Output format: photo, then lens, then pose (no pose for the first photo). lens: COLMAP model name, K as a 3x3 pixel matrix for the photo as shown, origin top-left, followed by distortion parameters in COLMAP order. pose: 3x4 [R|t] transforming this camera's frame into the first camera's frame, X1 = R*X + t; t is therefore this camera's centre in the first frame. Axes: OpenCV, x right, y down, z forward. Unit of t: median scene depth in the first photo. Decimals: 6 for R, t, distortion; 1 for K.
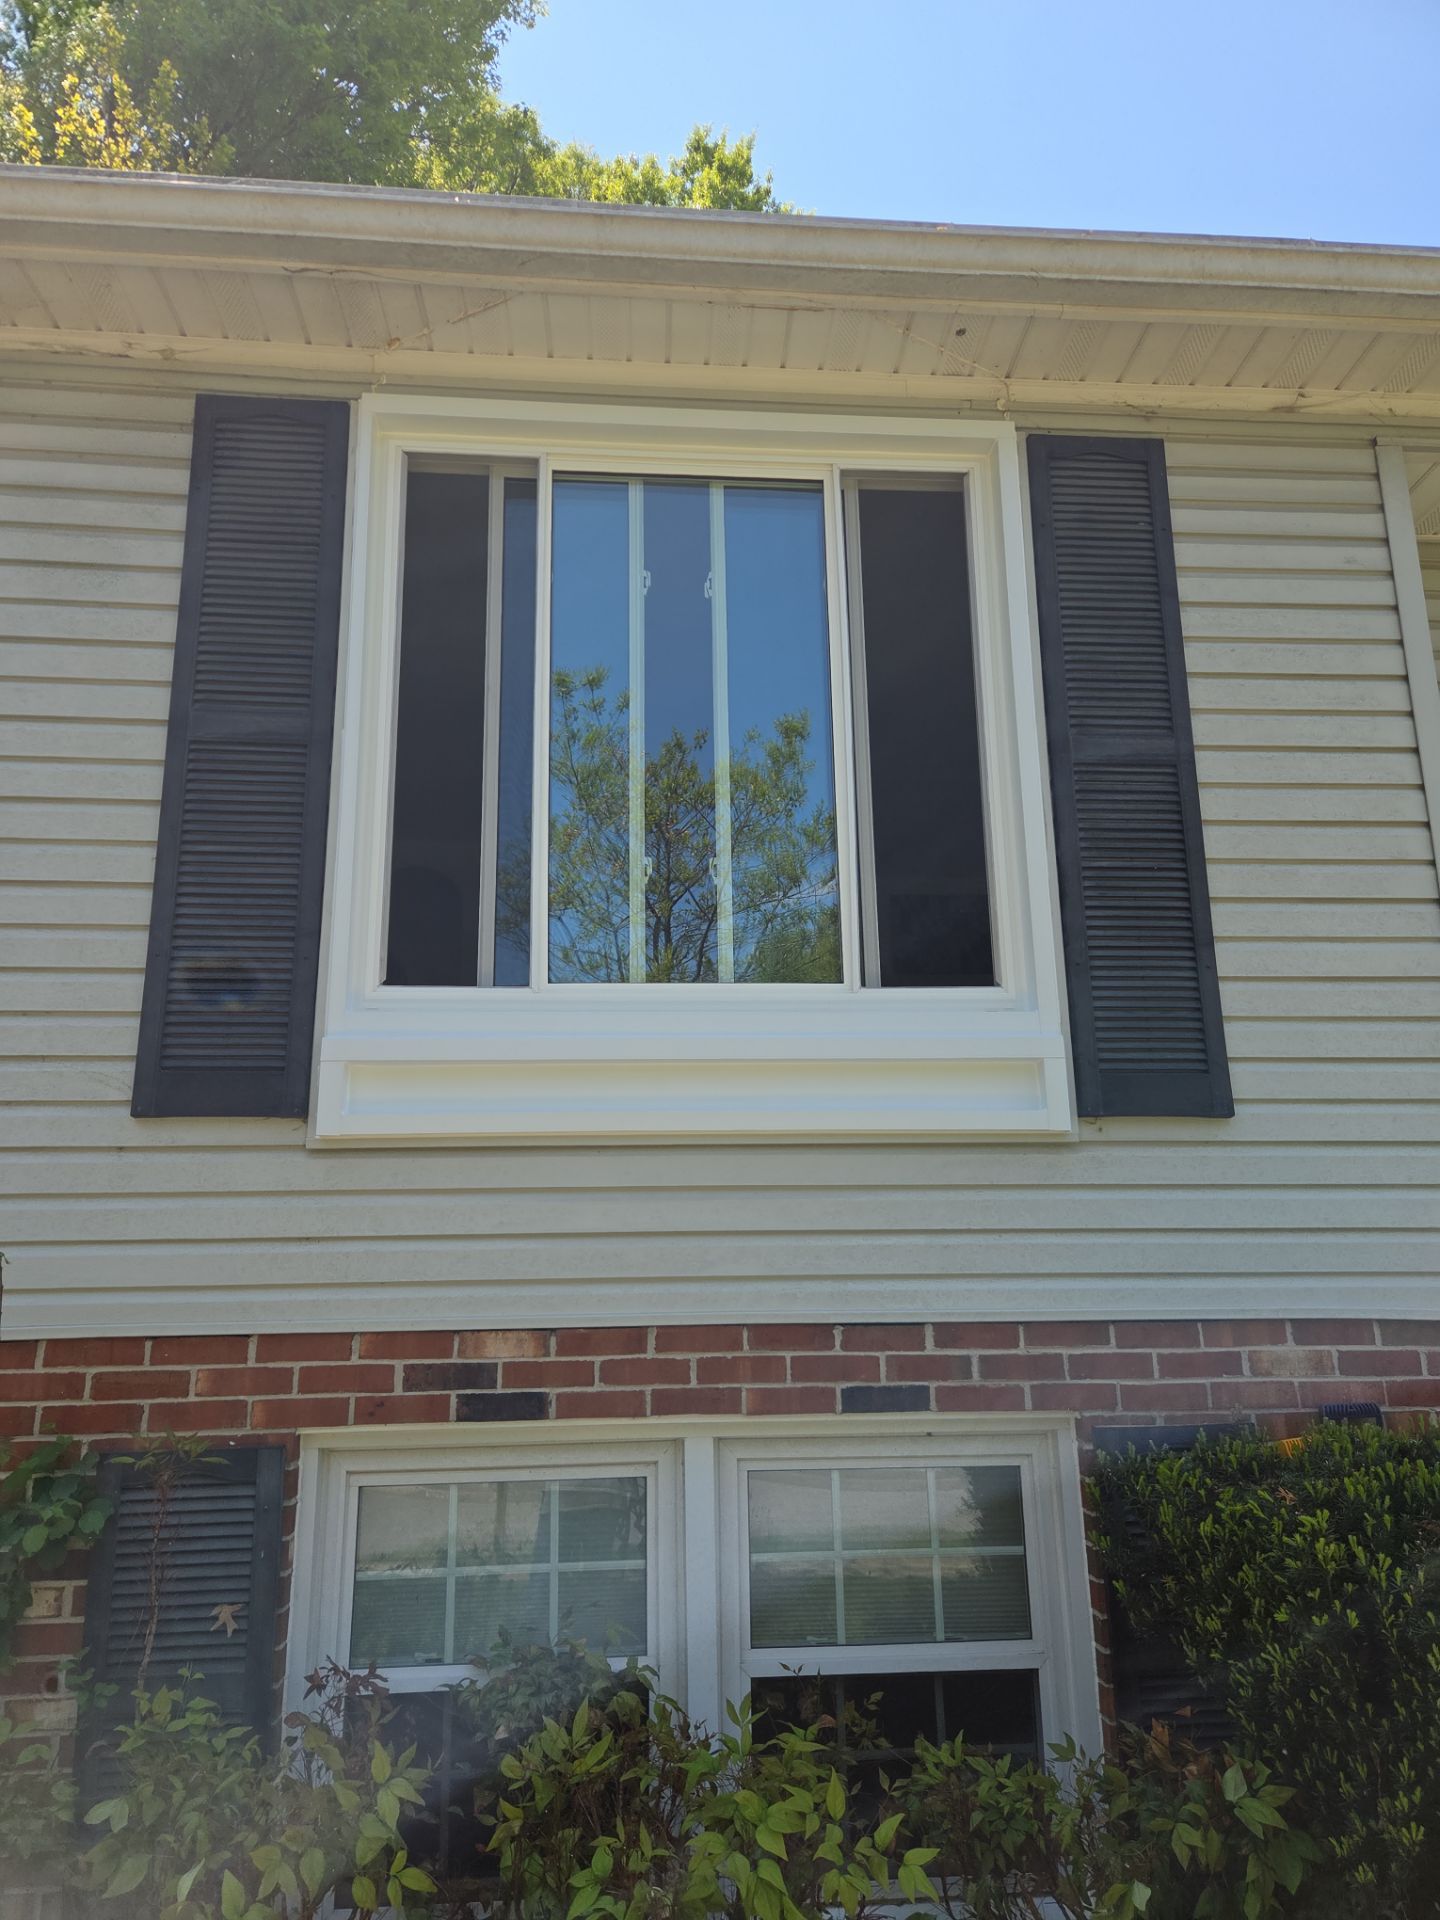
lens RADIAL K [[1286.7, 0, 720.0], [0, 1286.7, 960.0], [0, 0, 1]] dist [0.048311, -0.002402]
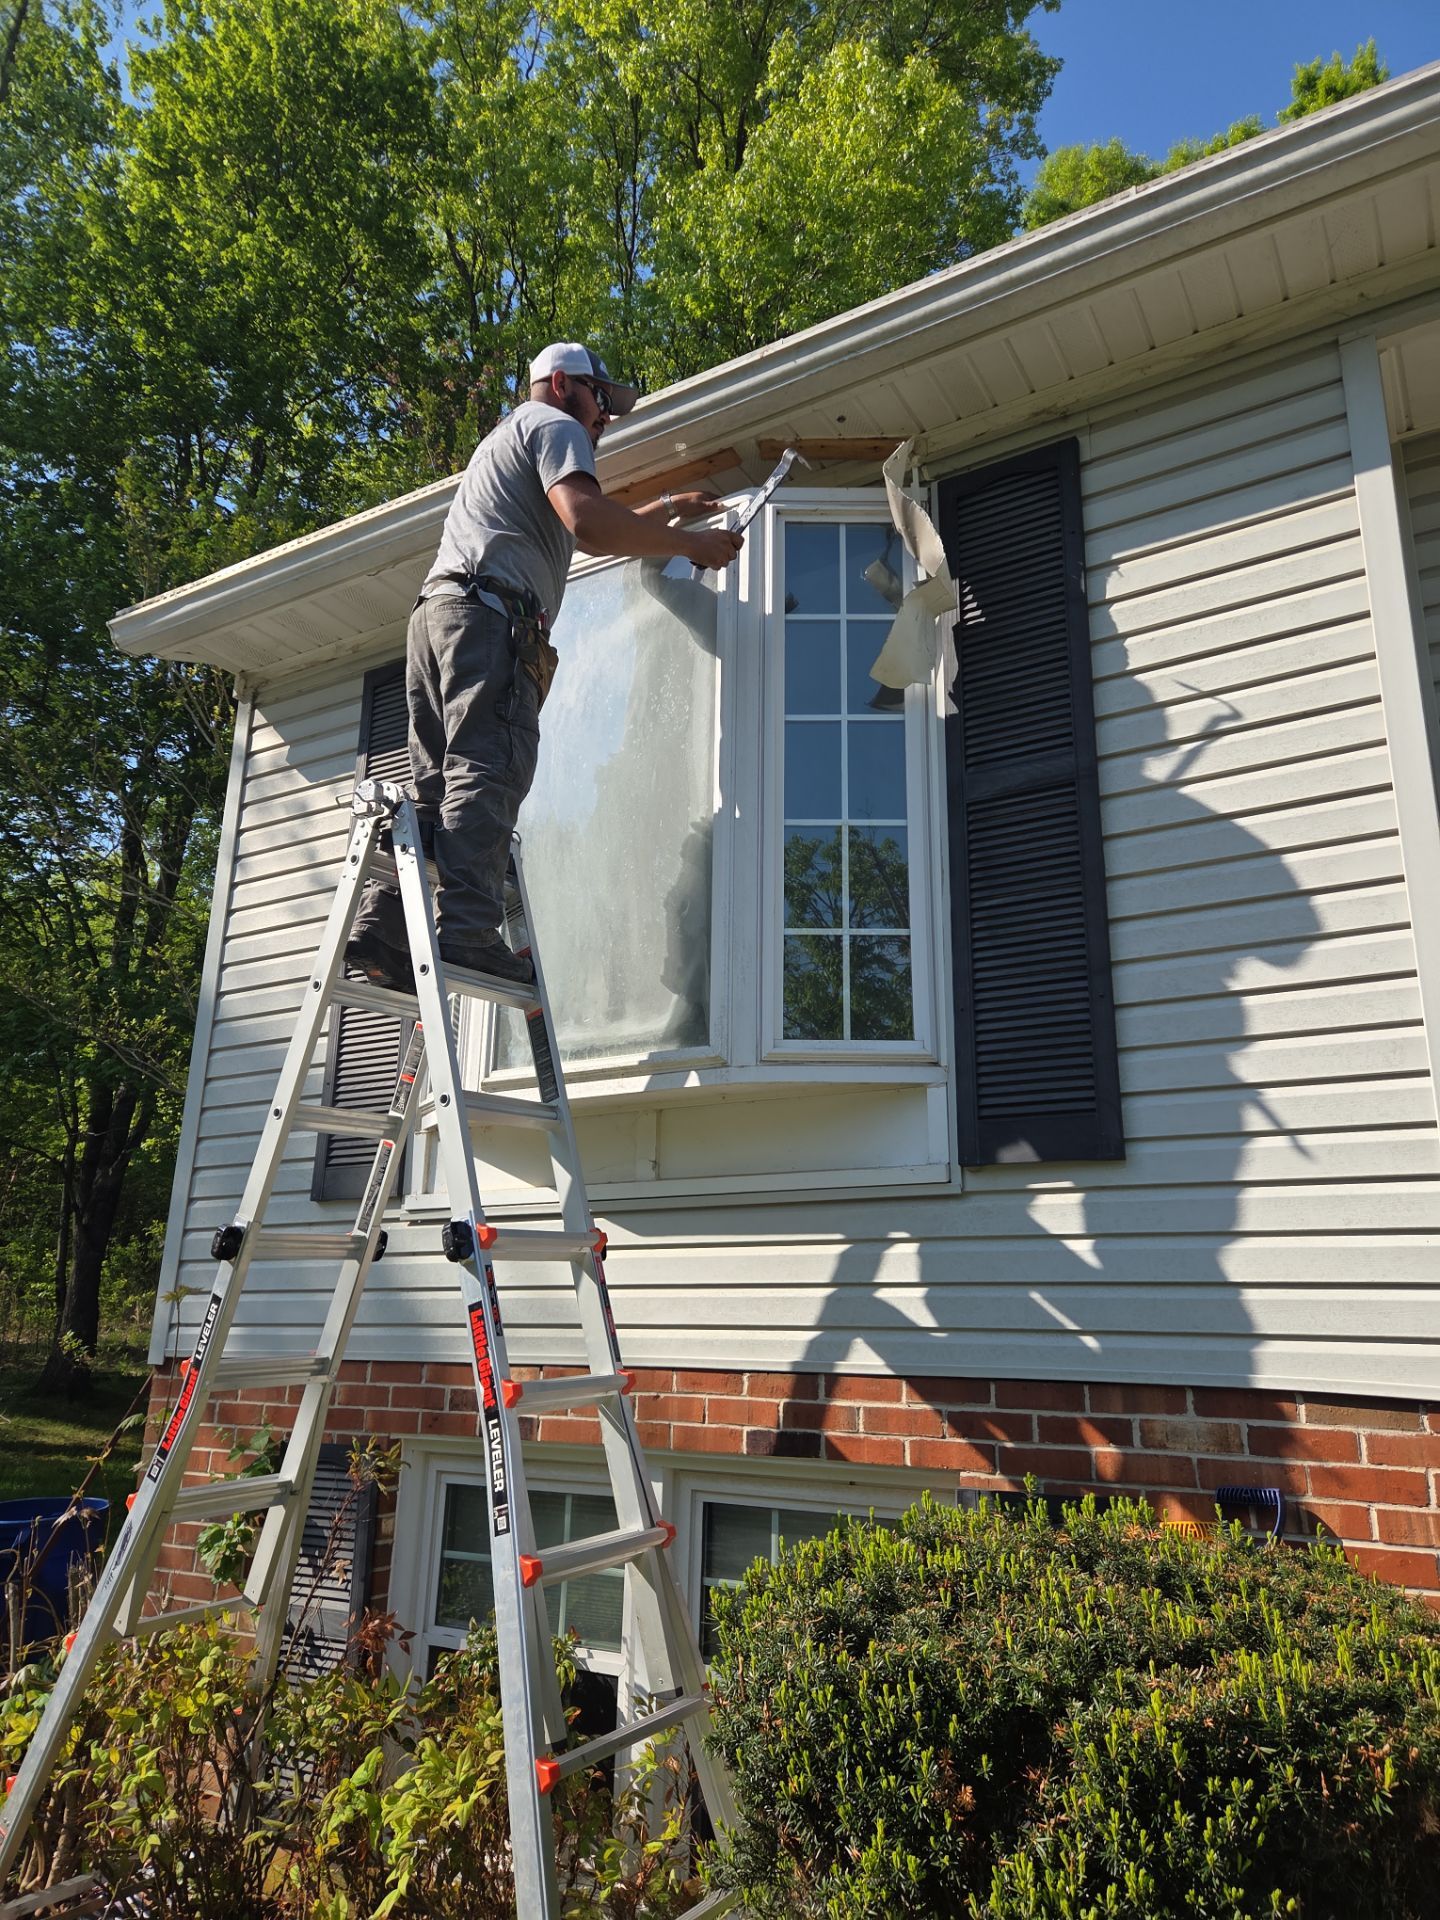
lens RADIAL K [[1328.3, 0, 723.0], [0, 1328.3, 924.9], [0, 0, 1]] dist [0.051304, 0.000293]
pose [[0.804262, -0.152188, -0.574457, 0.782149], [0.123179, 0.988351, -0.089384, 0.008235], [0.581369, 0.001127, 0.813639, 0.071479]]
